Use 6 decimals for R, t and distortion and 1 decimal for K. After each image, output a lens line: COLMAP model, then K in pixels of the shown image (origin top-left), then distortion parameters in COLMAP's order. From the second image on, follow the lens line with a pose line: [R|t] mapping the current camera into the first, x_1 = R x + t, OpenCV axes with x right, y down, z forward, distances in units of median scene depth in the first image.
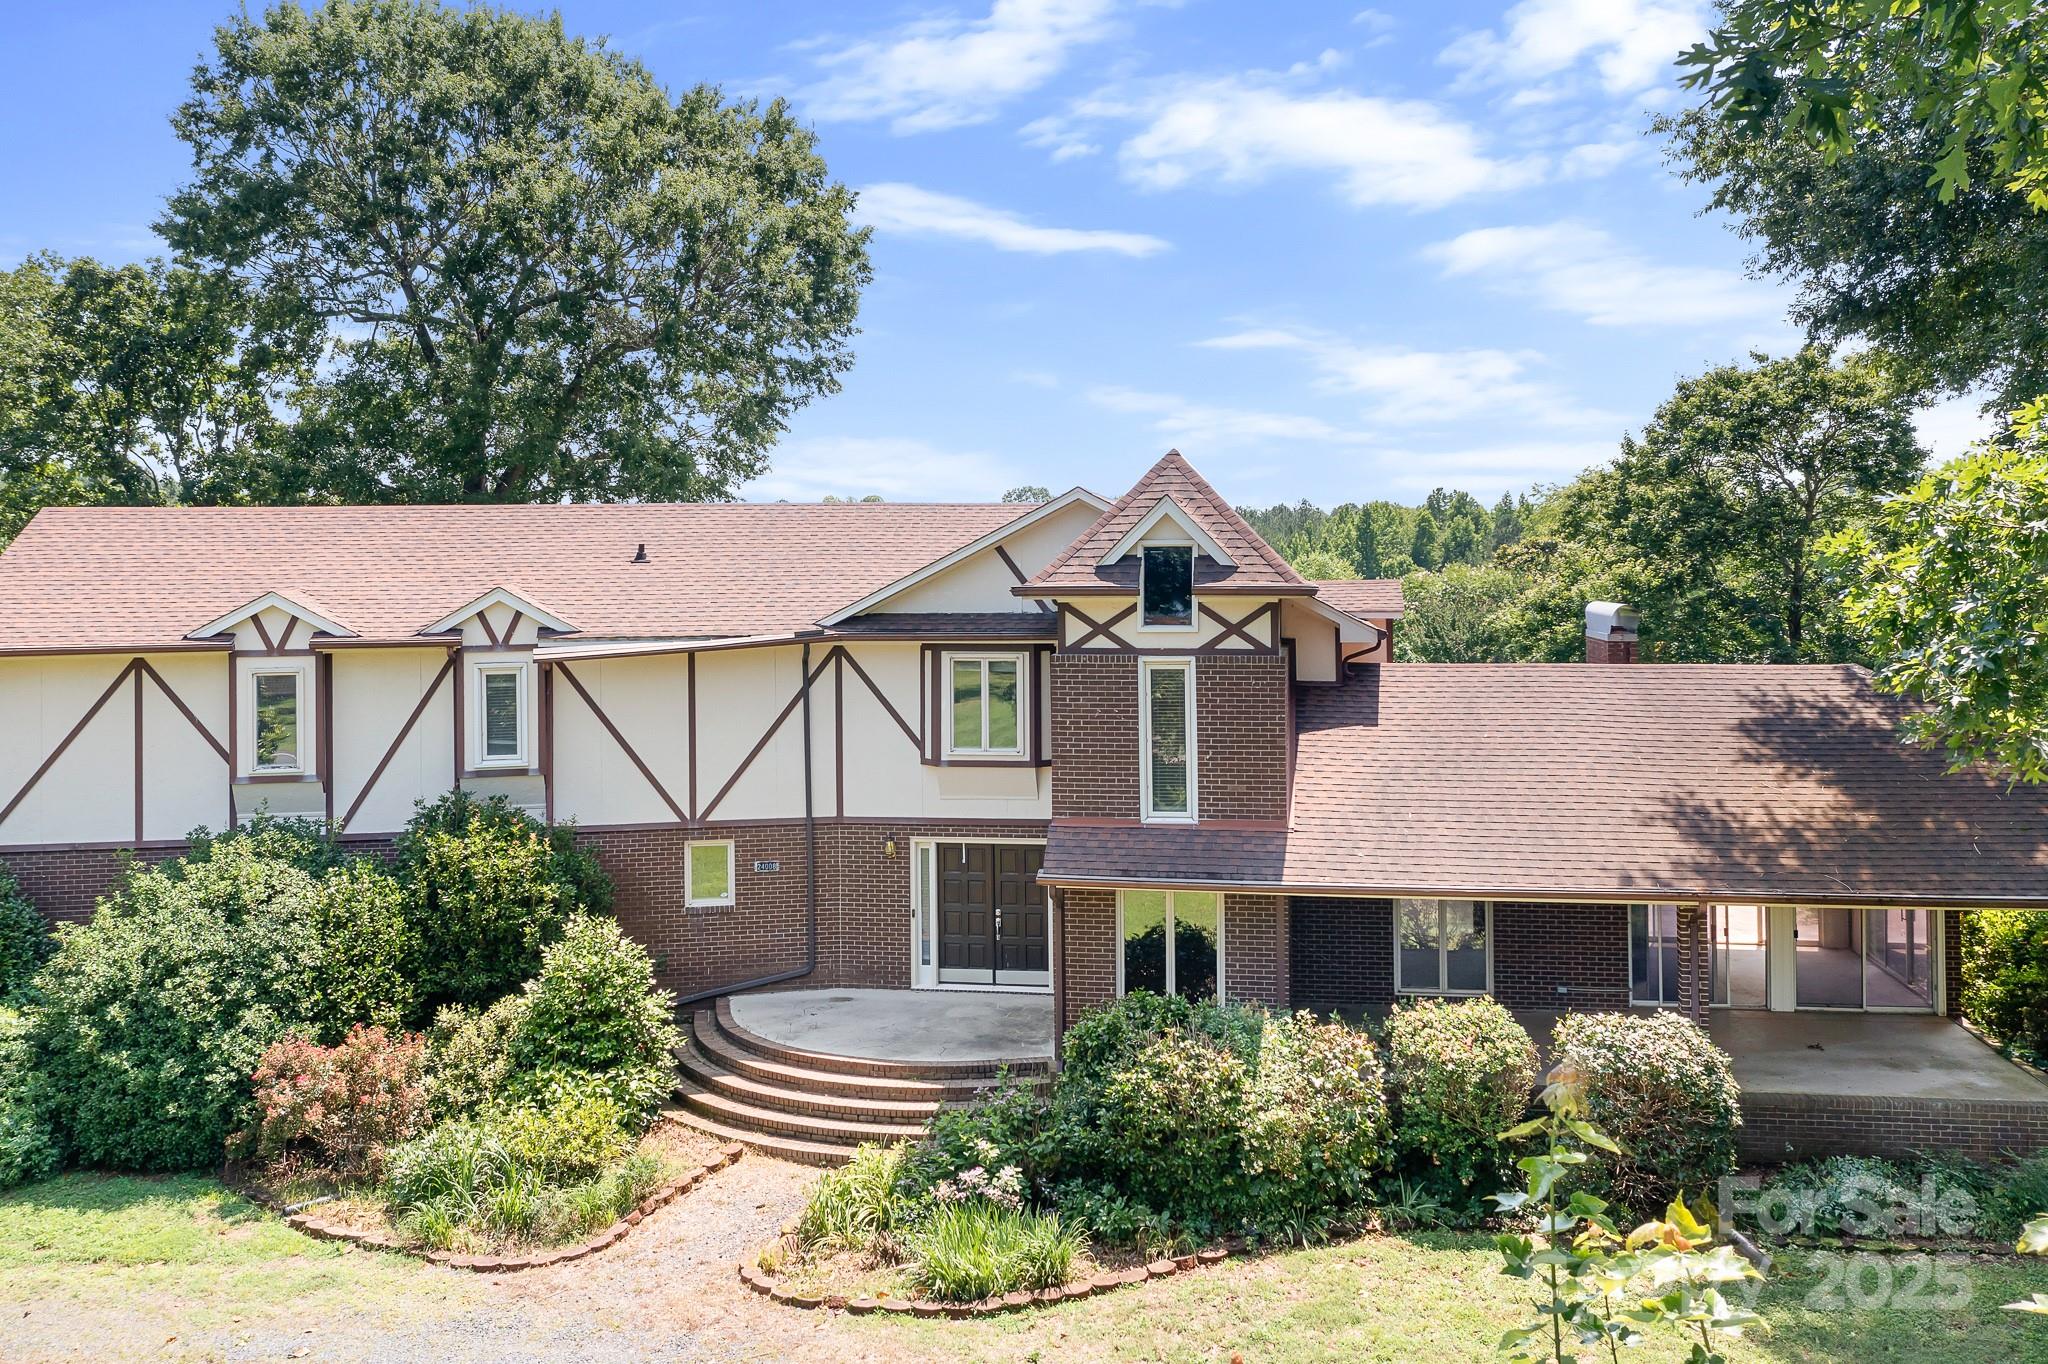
lens RADIAL K [[1610.8, 0, 1018.1], [0, 1610.8, 576.1], [0, 0, 1]] dist [-0.018005, 0.004119]
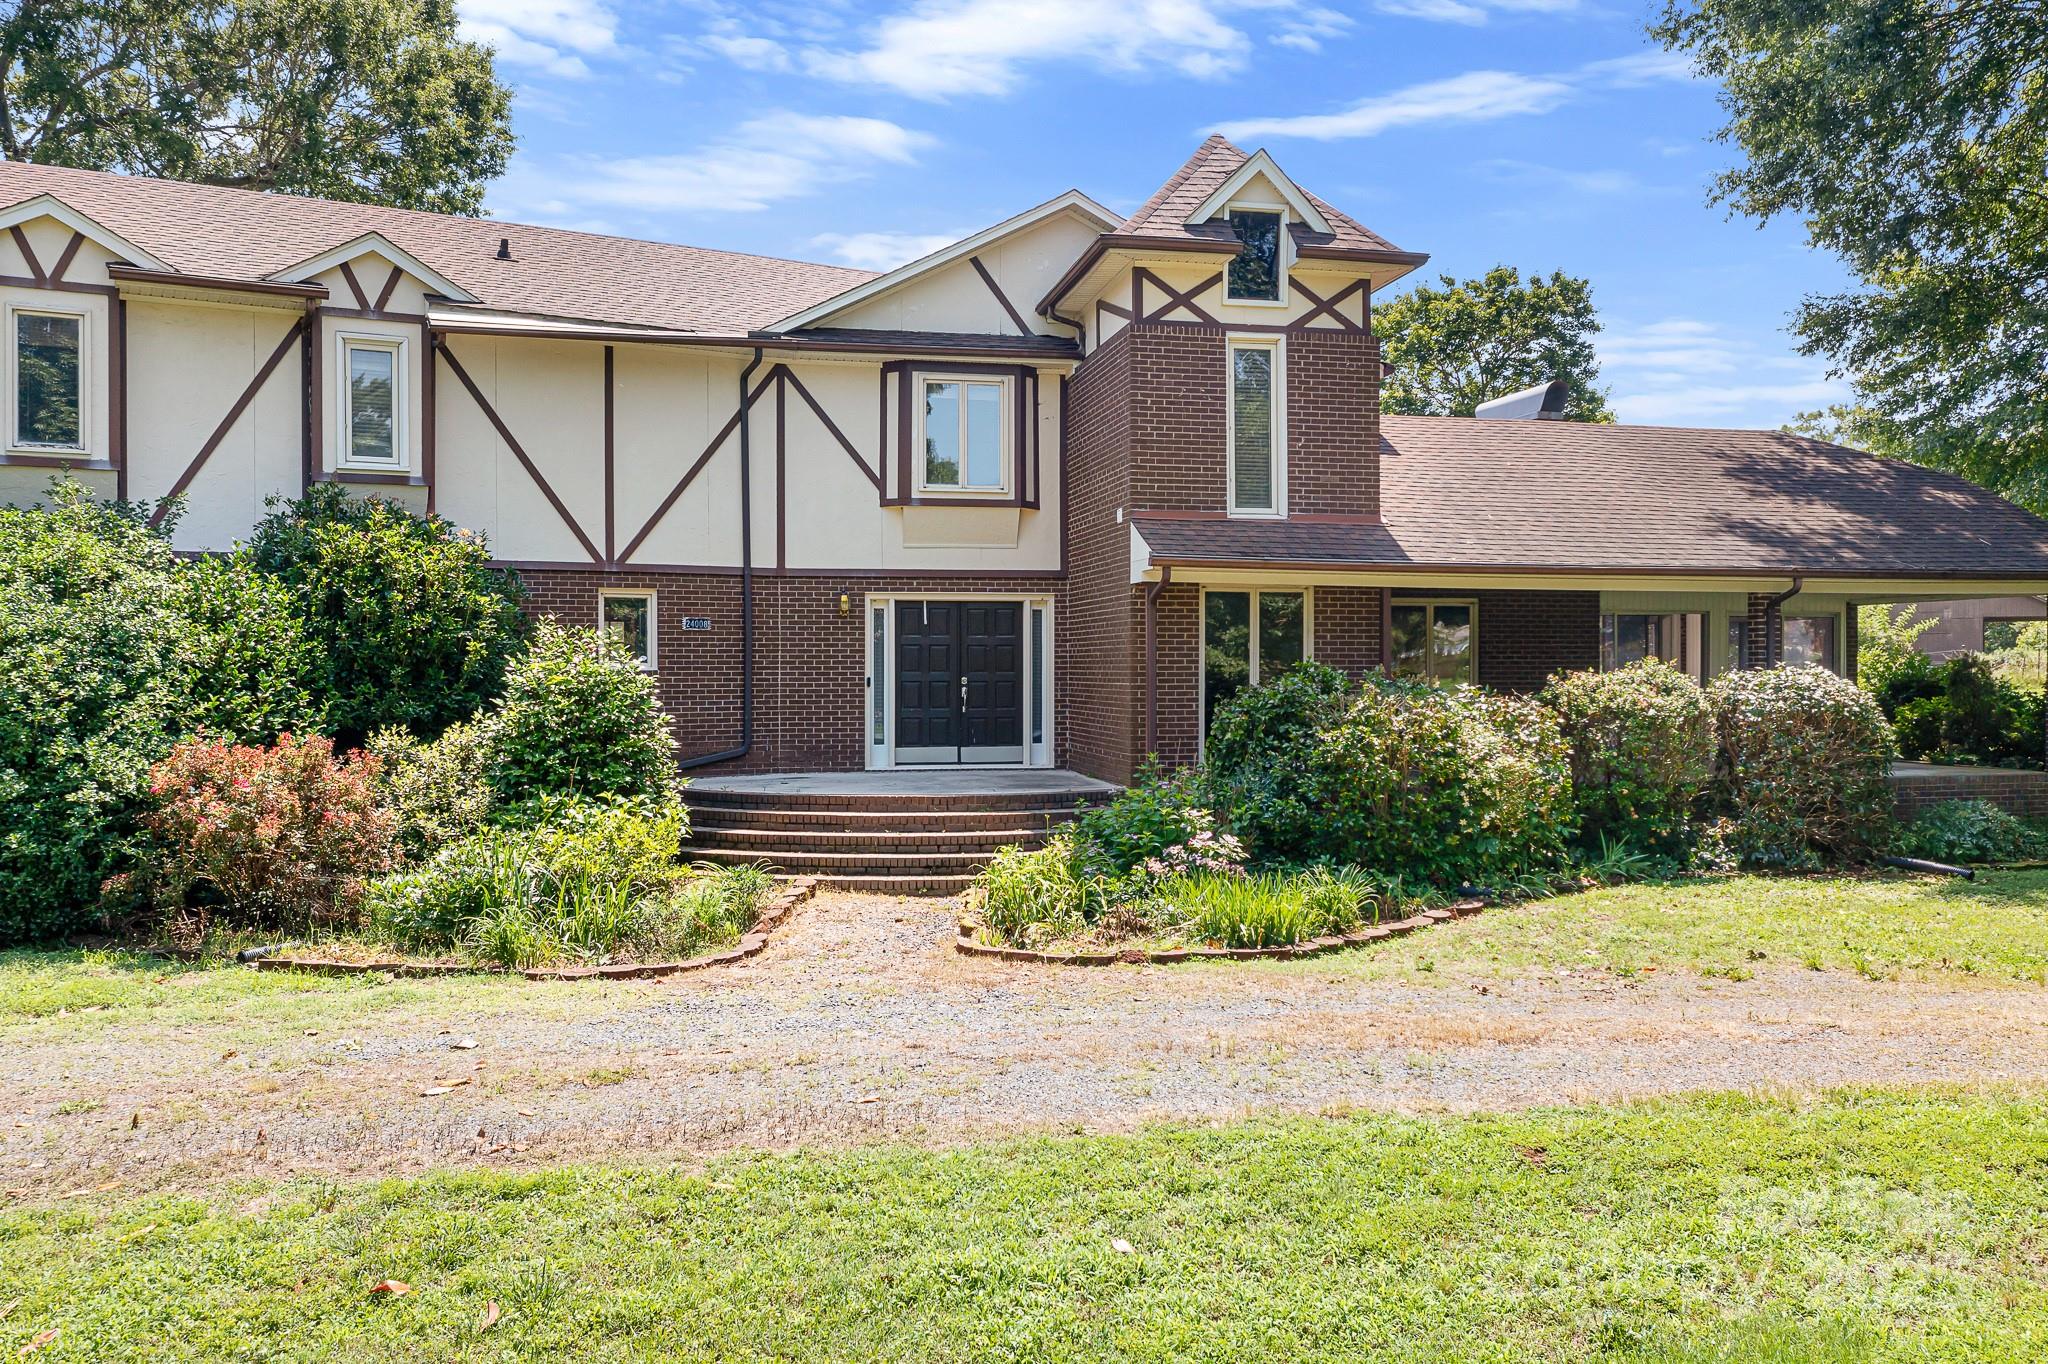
lens RADIAL K [[1610.8, 0, 1008.1], [0, 1610.8, 675.3], [0, 0, 1]] dist [-0.018005, 0.004119]
pose [[0.936413, 0.008973, 0.350785, -0.328544], [-0.011243, 0.999927, 0.004433, 0.224379], [-0.350719, -0.008095, 0.936446, 0.196876]]
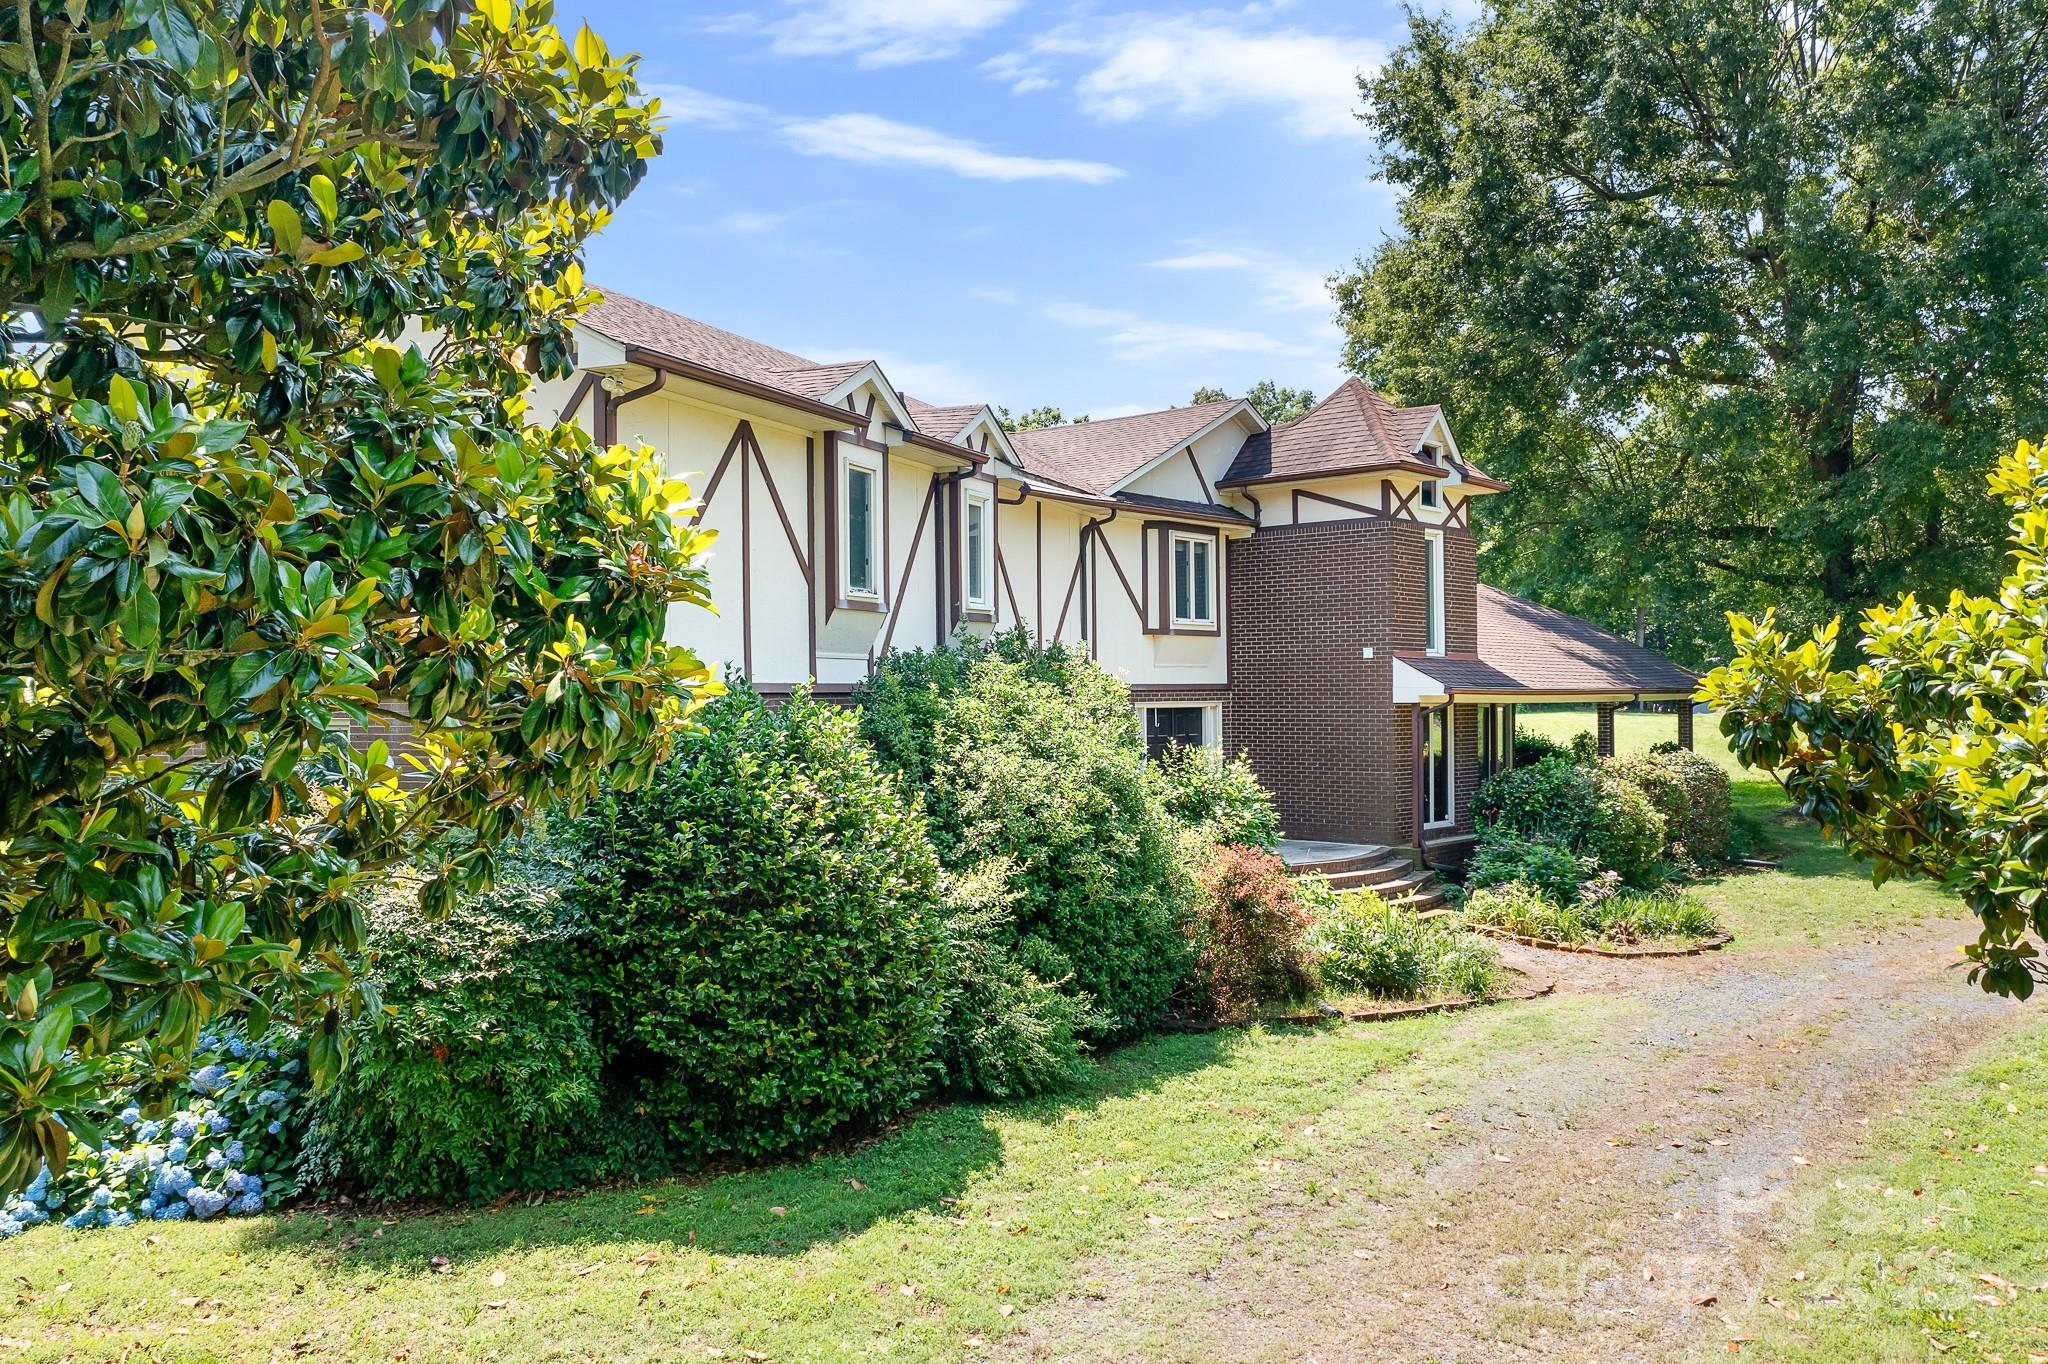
lens RADIAL K [[1610.8, 0, 1020.5], [0, 1610.8, 682.7], [0, 0, 1]] dist [-0.018005, 0.004119]
pose [[0.526901, 0.014466, 0.849804, -1.130141], [0.000321, 0.999852, -0.017219, 0.186397], [-0.849927, 0.009345, 0.526818, 0.560985]]
